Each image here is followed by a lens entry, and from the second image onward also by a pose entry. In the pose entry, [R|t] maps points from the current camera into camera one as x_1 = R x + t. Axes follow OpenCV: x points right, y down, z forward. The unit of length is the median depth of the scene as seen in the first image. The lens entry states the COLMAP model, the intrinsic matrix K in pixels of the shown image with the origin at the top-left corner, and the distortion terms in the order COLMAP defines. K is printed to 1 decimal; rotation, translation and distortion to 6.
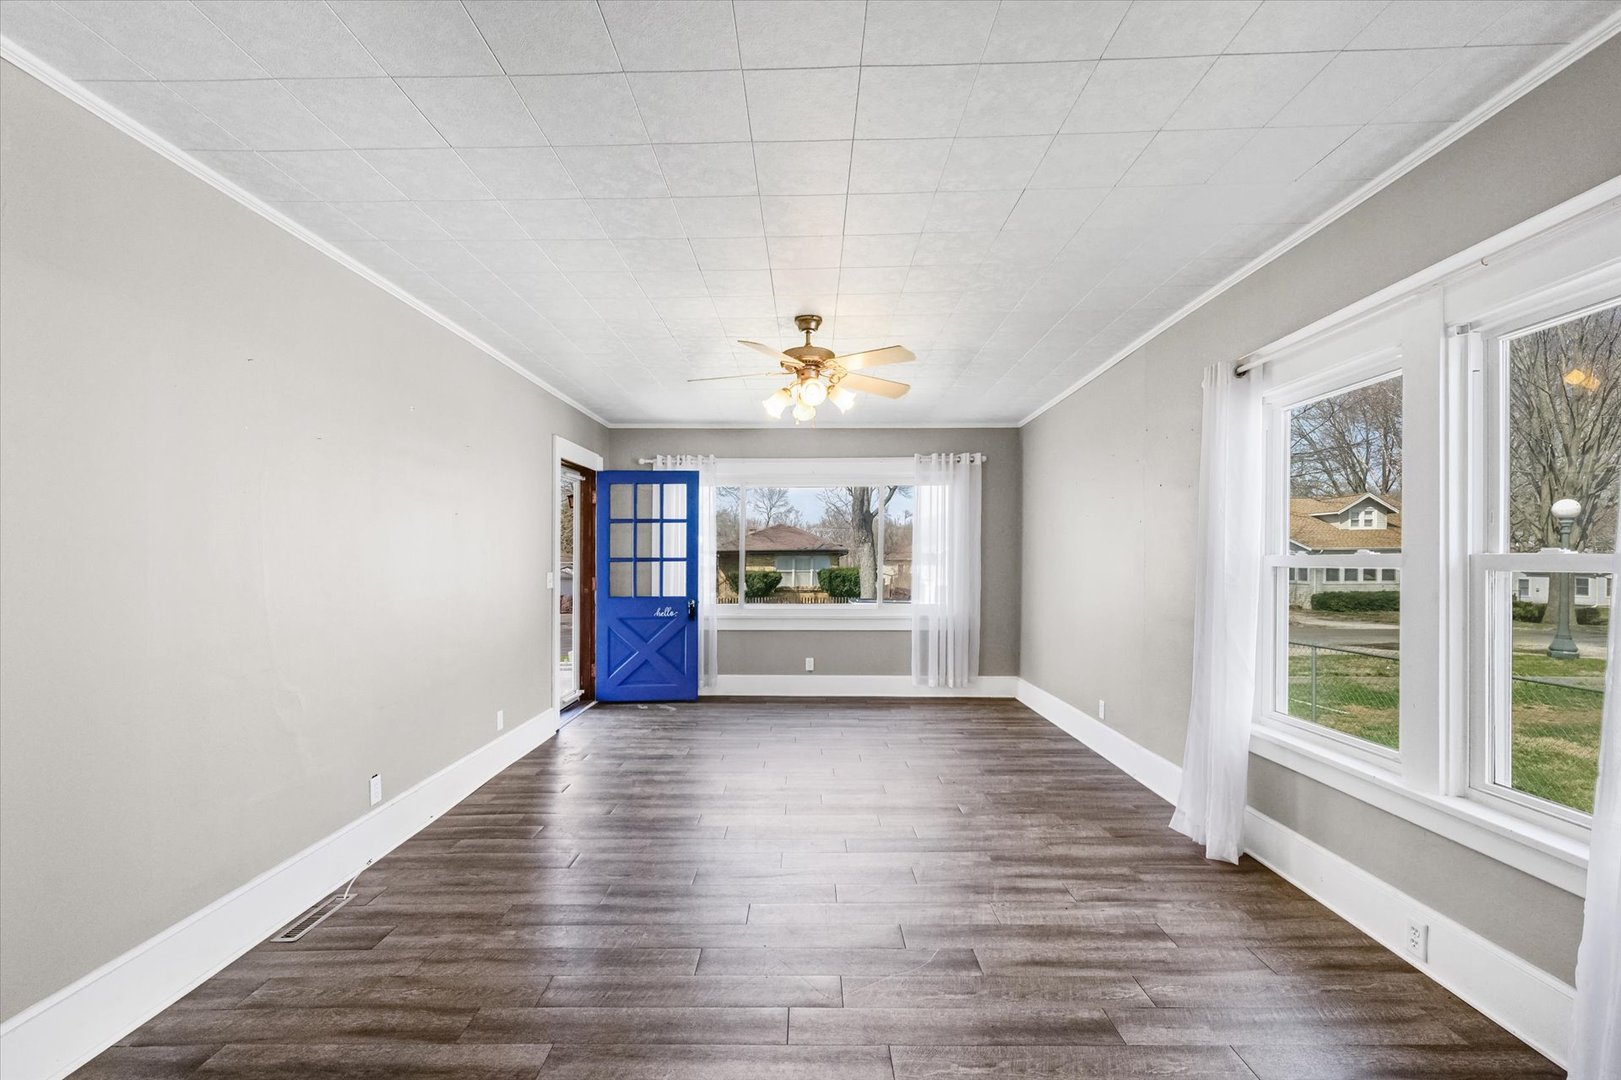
lens RADIAL K [[687.2, 0, 783.0], [0, 687.2, 556.7], [0, 0, 1]] dist [0.015600, -0.000967]
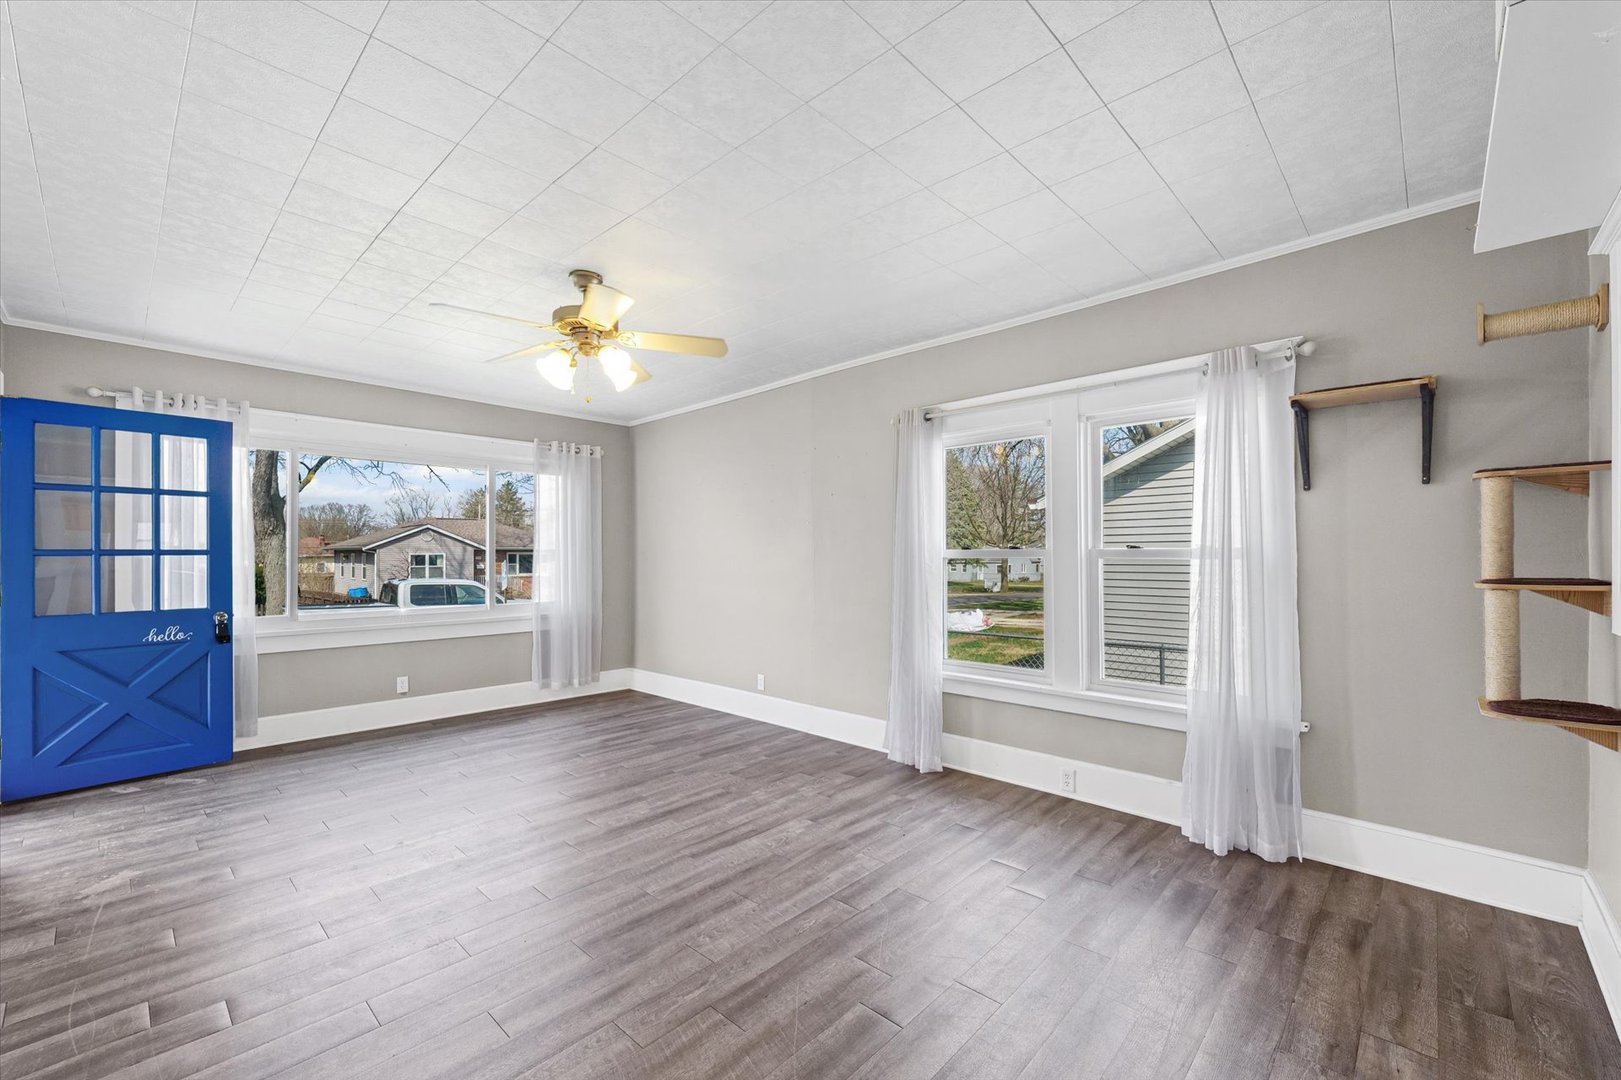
lens RADIAL K [[687.2, 0, 794.6], [0, 687.2, 545.6], [0, 0, 1]] dist [0.015600, -0.000967]
pose [[0.676020, 0.012473, 0.736777, -0.277381], [-0.003297, 0.999898, -0.013902, 0.005311], [-0.736876, 0.006969, 0.675992, 0.136778]]
